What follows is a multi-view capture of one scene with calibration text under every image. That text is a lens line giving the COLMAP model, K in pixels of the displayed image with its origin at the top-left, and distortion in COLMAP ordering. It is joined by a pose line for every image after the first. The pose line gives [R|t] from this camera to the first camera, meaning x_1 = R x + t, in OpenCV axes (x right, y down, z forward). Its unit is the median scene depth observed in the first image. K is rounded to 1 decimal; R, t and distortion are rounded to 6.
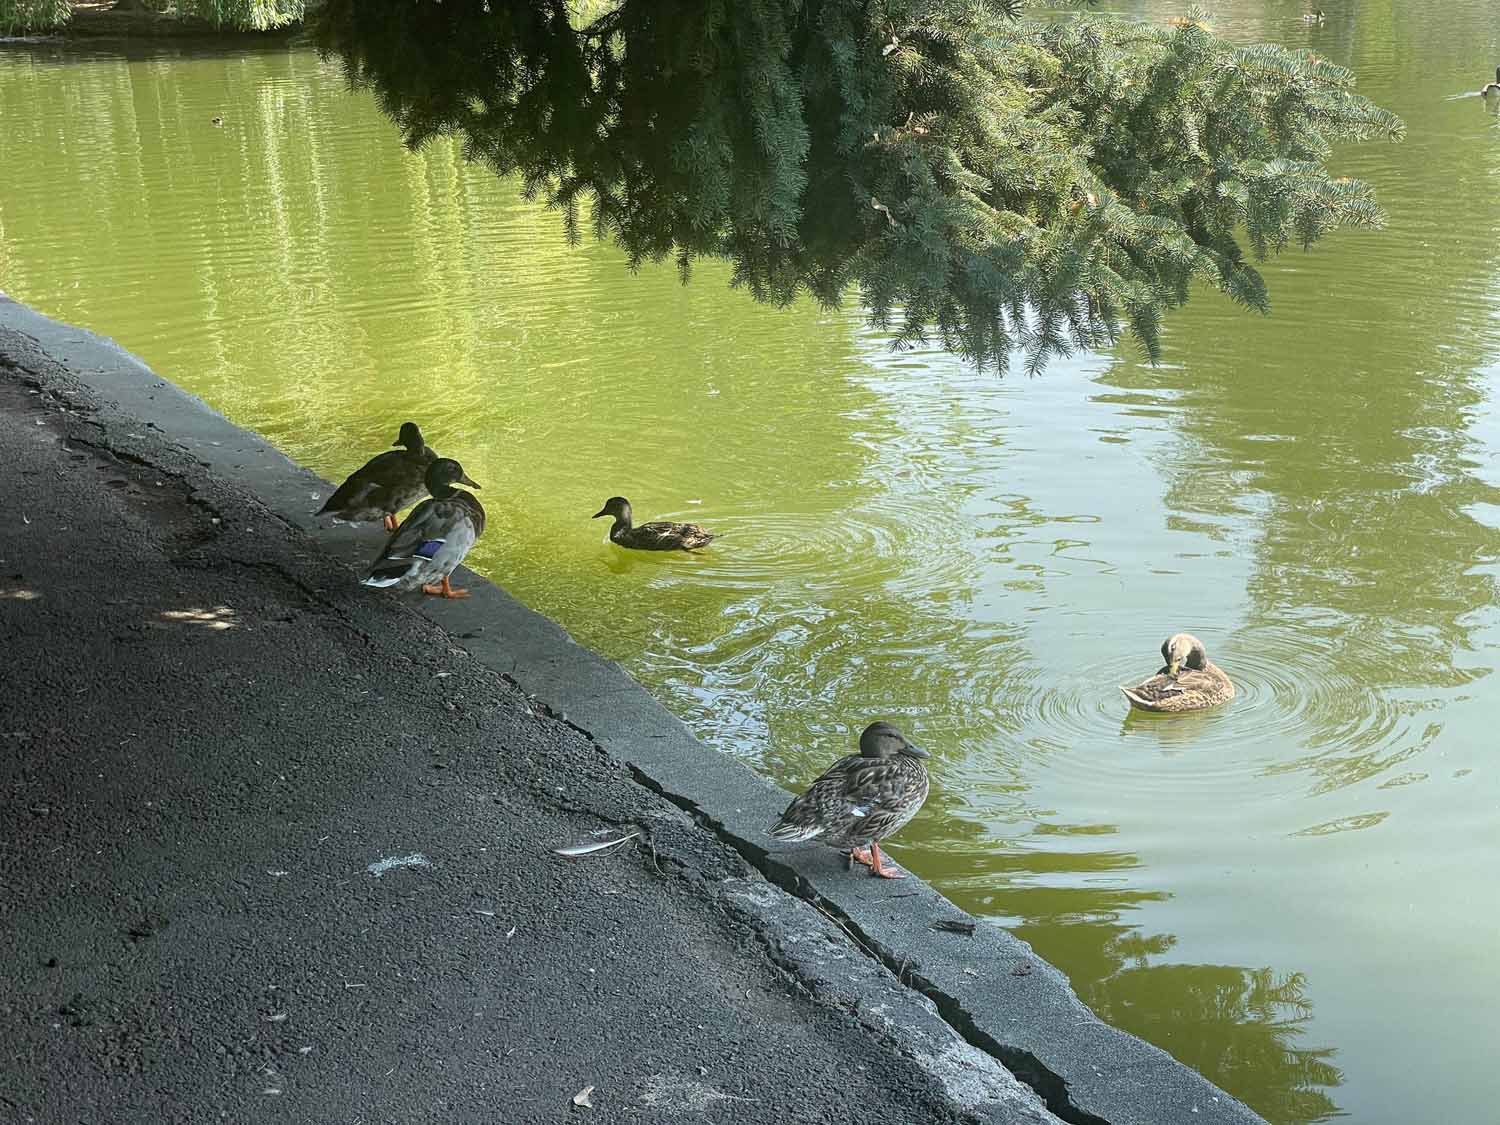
lens RADIAL K [[2091.3, 0, 750.0], [0, 2091.3, 562.5], [0, 0, 1]] dist [0.143995, -0.335539]
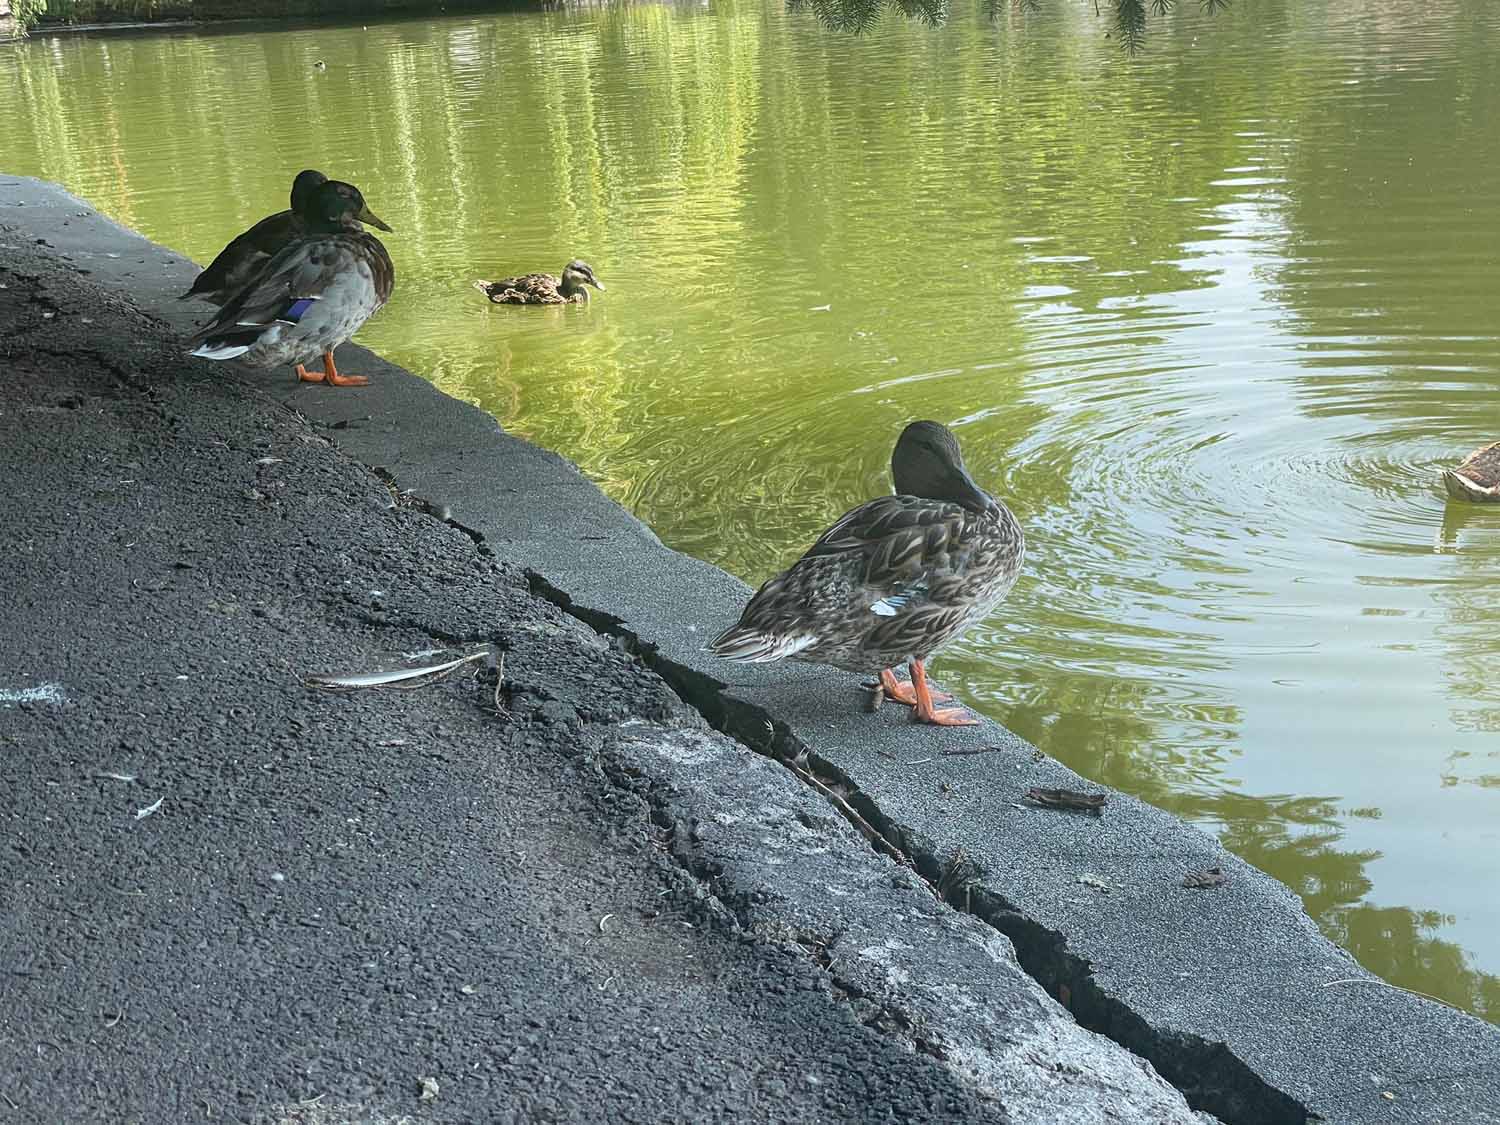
lens RADIAL K [[2091.3, 0, 750.0], [0, 2091.3, 562.5], [0, 0, 1]] dist [0.143995, -0.335539]
pose [[0.995941, -0.022555, -0.087132, 0.067628], [0.021912, 0.999725, -0.008335, 0.119416], [0.087296, 0.006392, 0.996162, 0.494403]]
